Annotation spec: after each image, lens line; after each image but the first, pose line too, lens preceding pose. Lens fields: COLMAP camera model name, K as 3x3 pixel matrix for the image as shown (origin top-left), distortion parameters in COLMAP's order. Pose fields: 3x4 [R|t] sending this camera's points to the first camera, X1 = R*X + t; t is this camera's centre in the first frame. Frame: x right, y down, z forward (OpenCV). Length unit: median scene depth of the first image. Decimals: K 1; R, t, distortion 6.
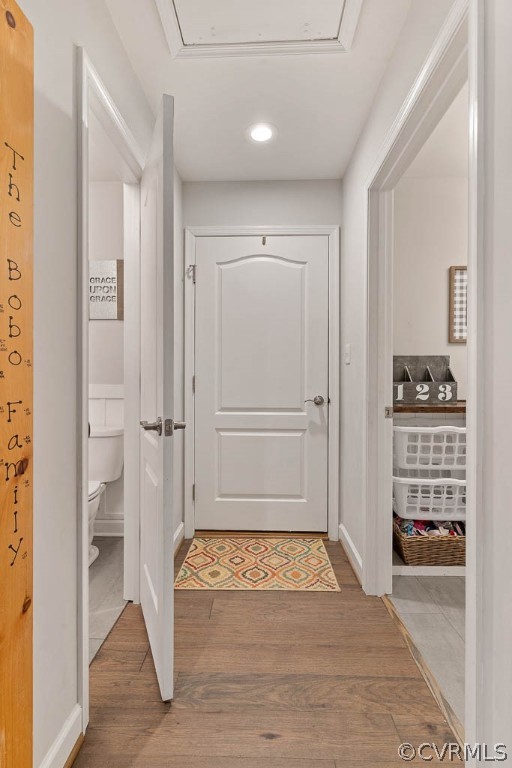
lens RADIAL K [[369.0, 0, 255.4], [0, 369.0, 381.9], [0, 0, 1]] dist [0.002647, -0.002296]
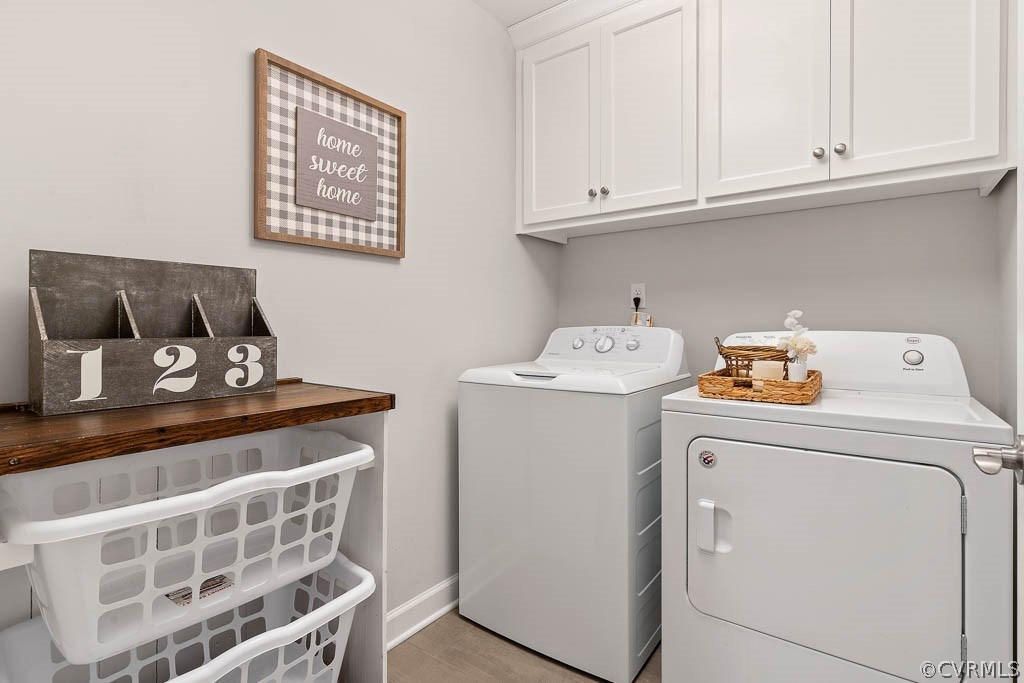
lens RADIAL K [[492.0, 0, 520.9], [0, 492.0, 325.8], [0, 0, 1]] dist [0.002647, -0.002296]
pose [[0.559531, -0.000776, 0.828809, 0.256633], [0.010904, 0.999920, -0.006424, -0.005034], [-0.828738, 0.012632, 0.559494, 0.489027]]
